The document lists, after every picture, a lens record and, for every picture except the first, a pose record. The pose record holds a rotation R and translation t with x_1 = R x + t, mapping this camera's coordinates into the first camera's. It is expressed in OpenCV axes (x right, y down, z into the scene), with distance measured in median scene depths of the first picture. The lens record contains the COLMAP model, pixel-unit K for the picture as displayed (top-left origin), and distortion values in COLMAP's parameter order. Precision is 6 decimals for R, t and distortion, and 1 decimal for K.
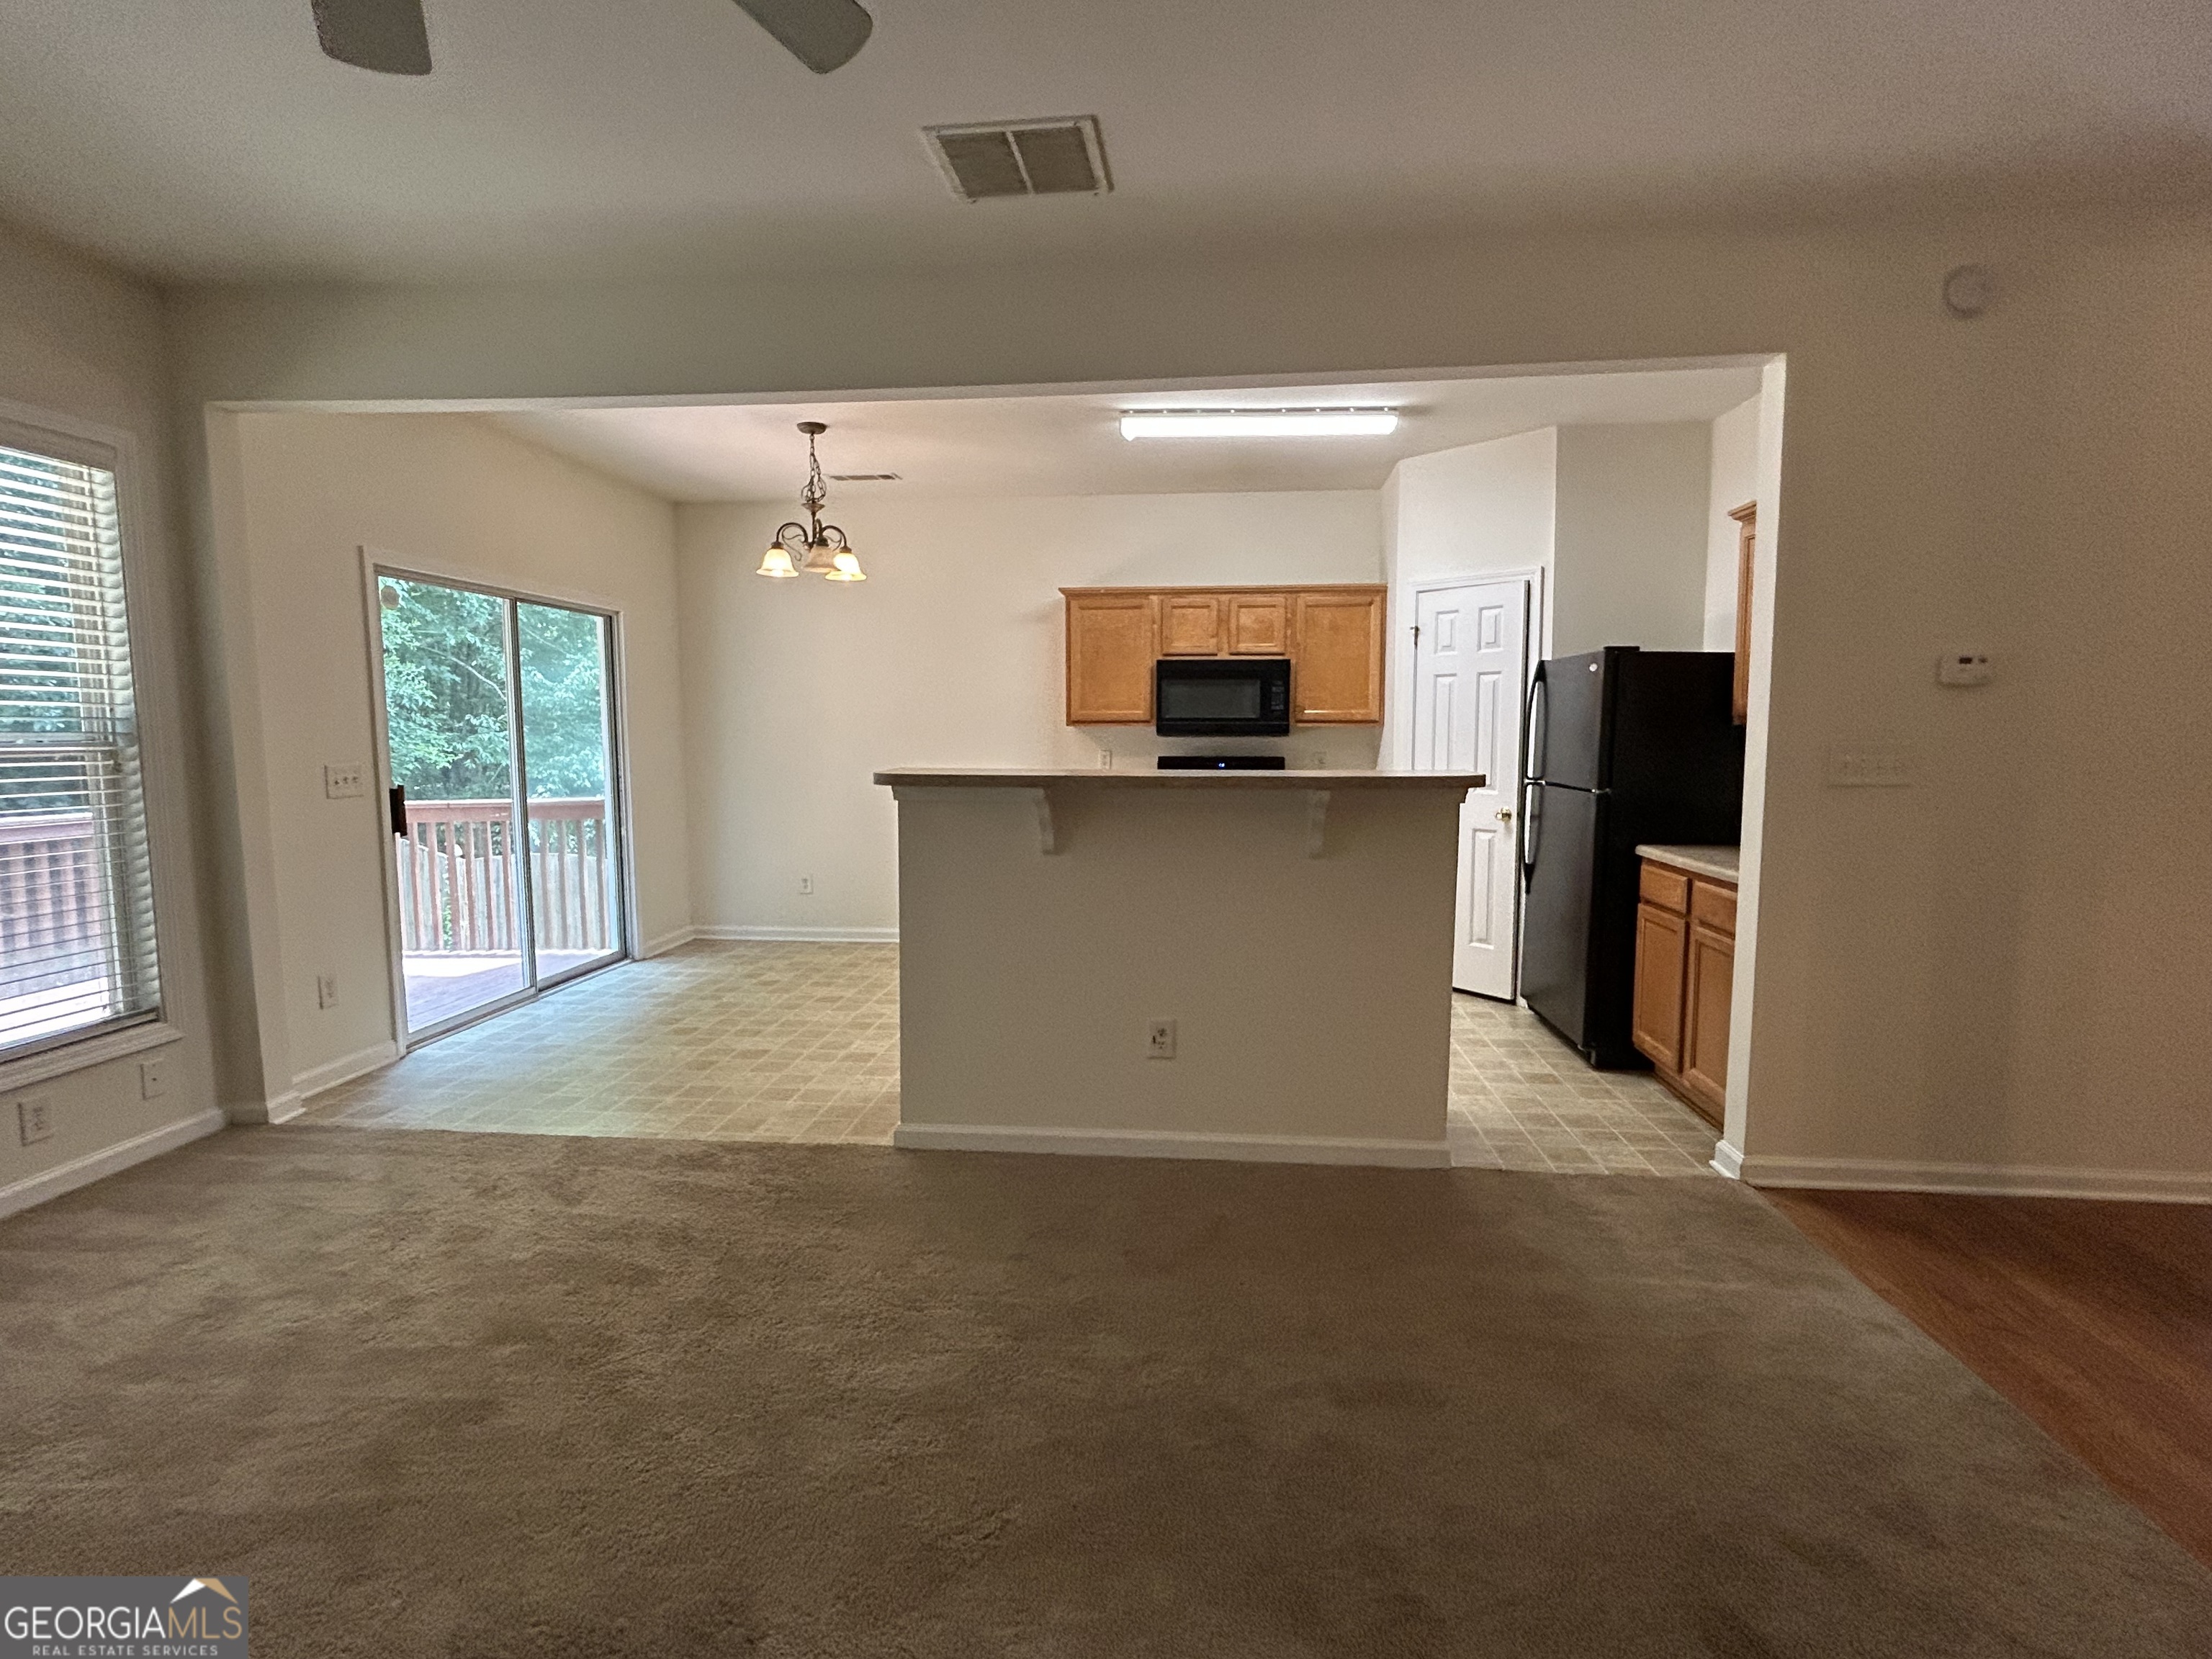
lens RADIAL K [[1064.0, 0, 1092.7], [0, 1064.0, 822.4], [0, 0, 1]] dist [0.012638, -0.000614]
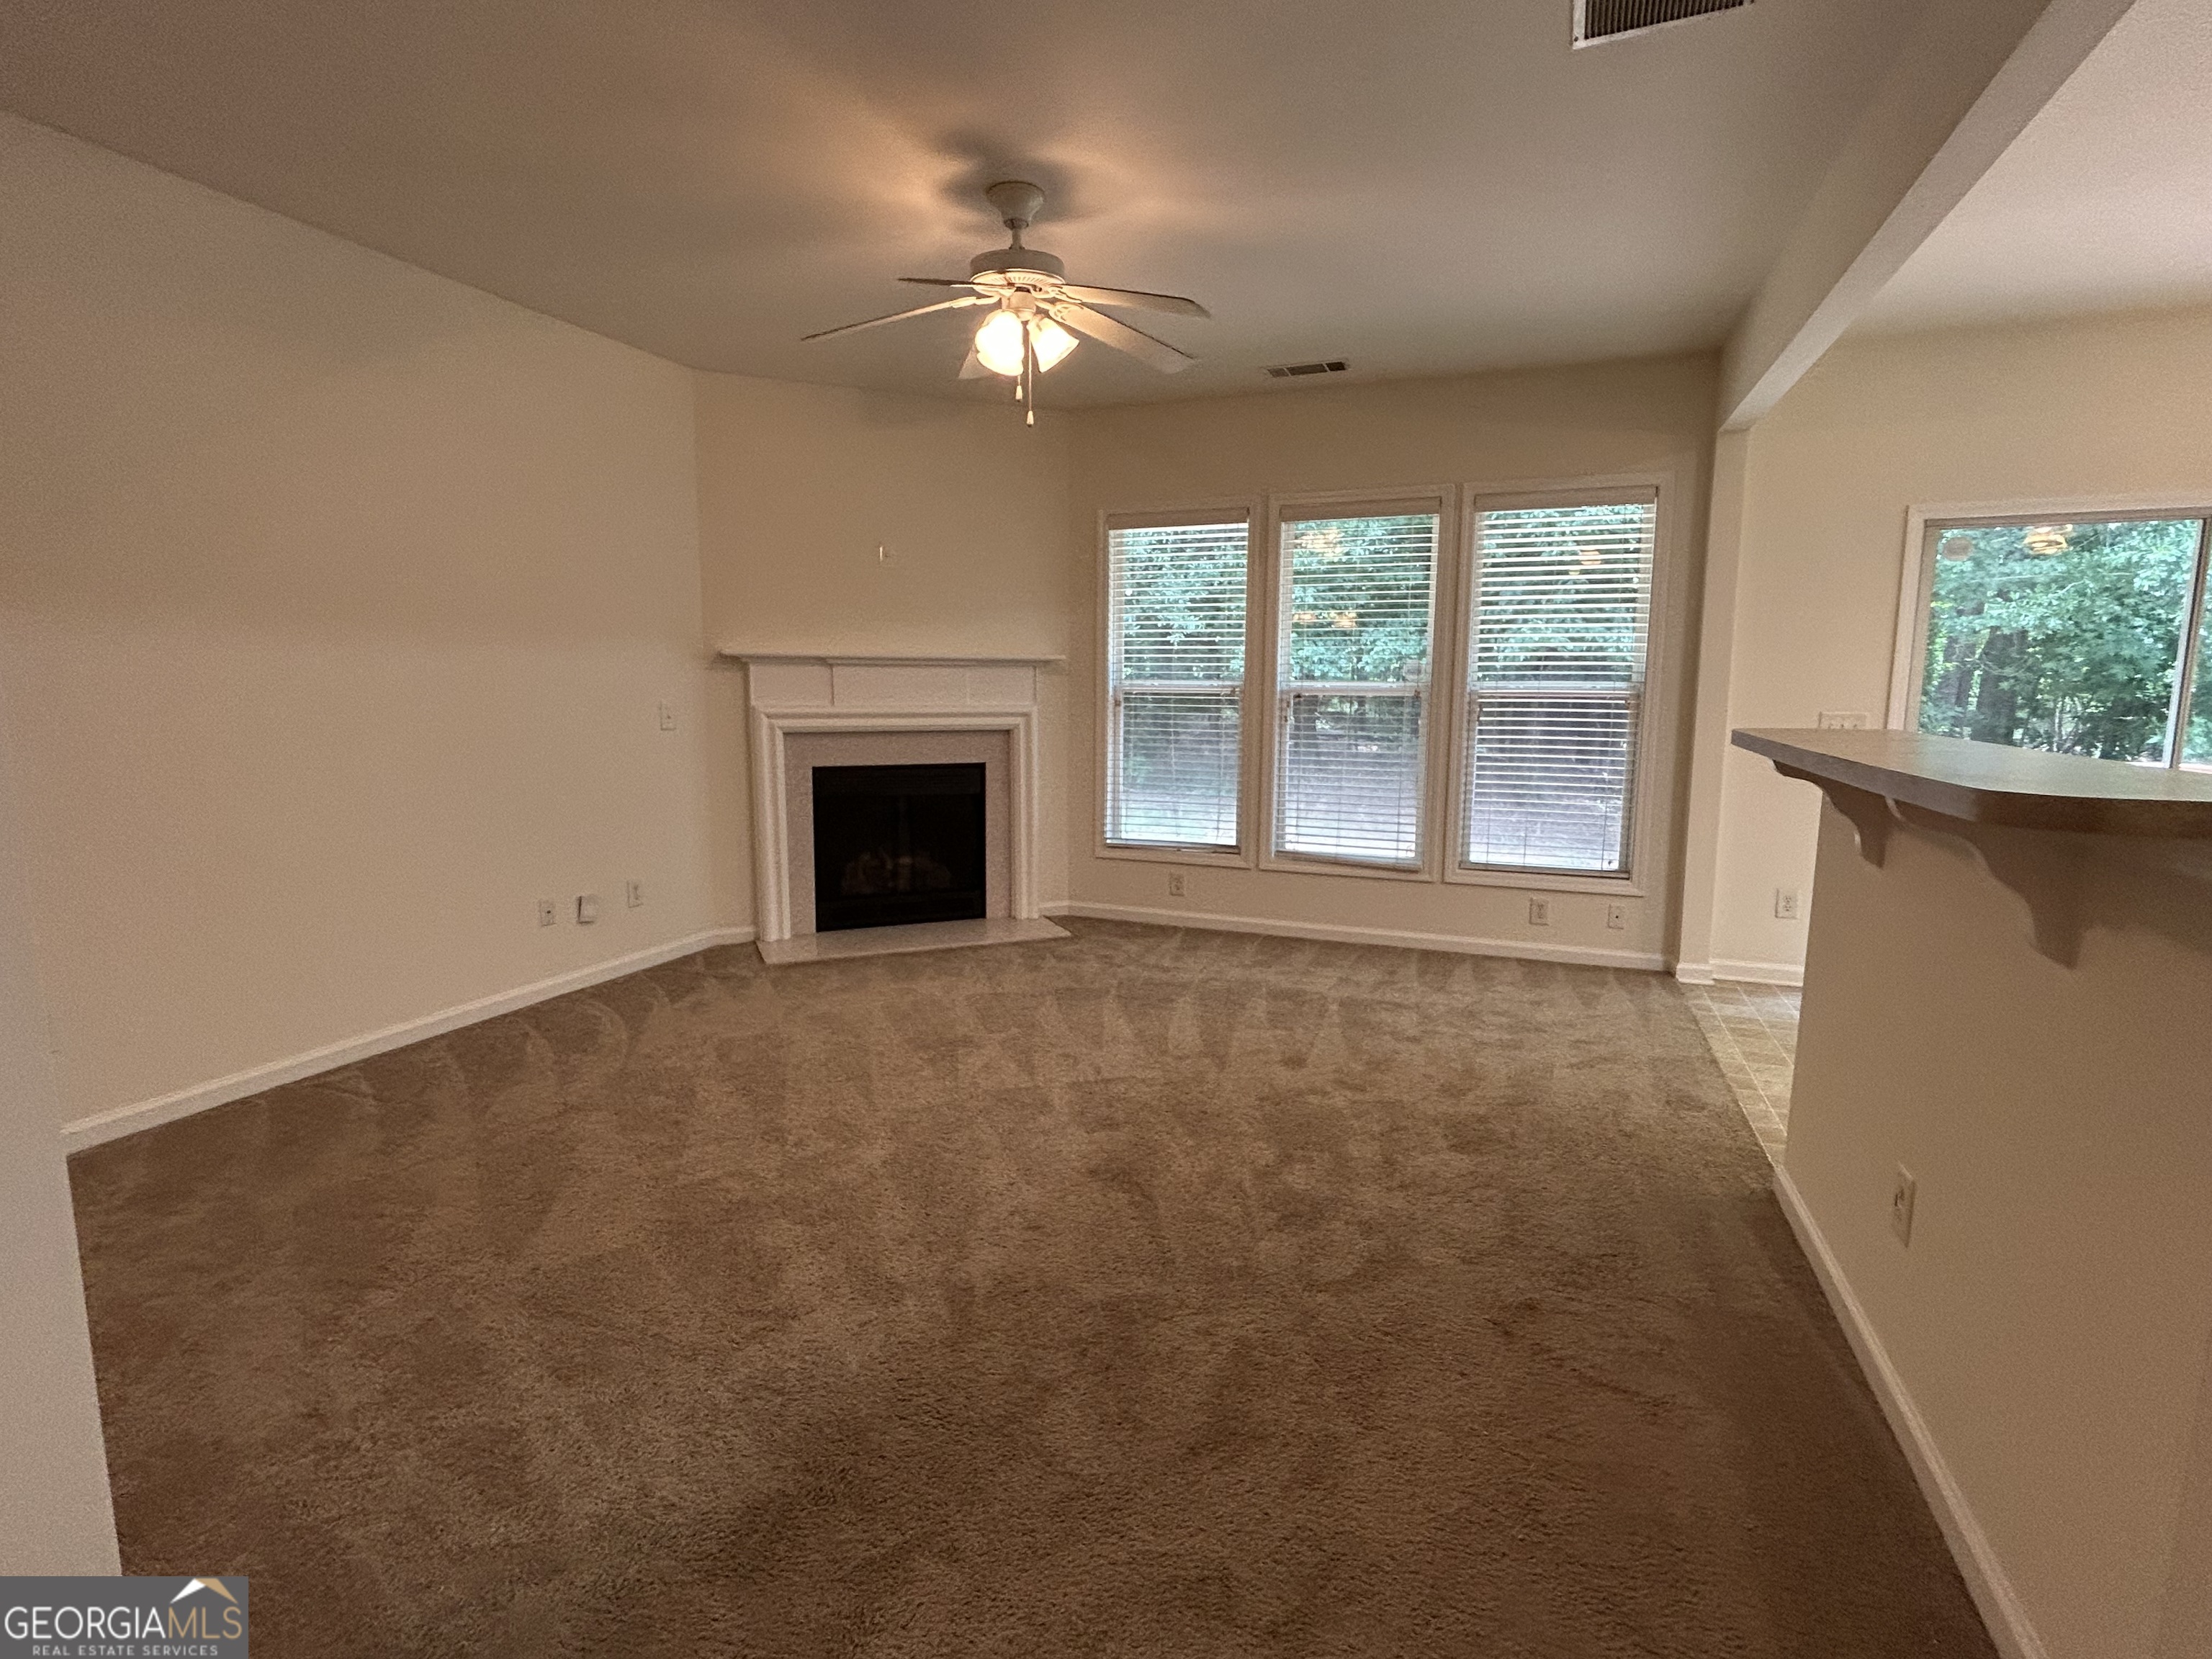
lens RADIAL K [[1064.0, 0, 1110.6], [0, 1064.0, 835.3], [0, 0, 1]] dist [0.012638, -0.000614]
pose [[-0.268155, 0.133844, -0.954033, 0.640767], [-0.092848, 0.982101, 0.163879, -0.043772], [0.958891, 0.132525, -0.250928, 0.630690]]
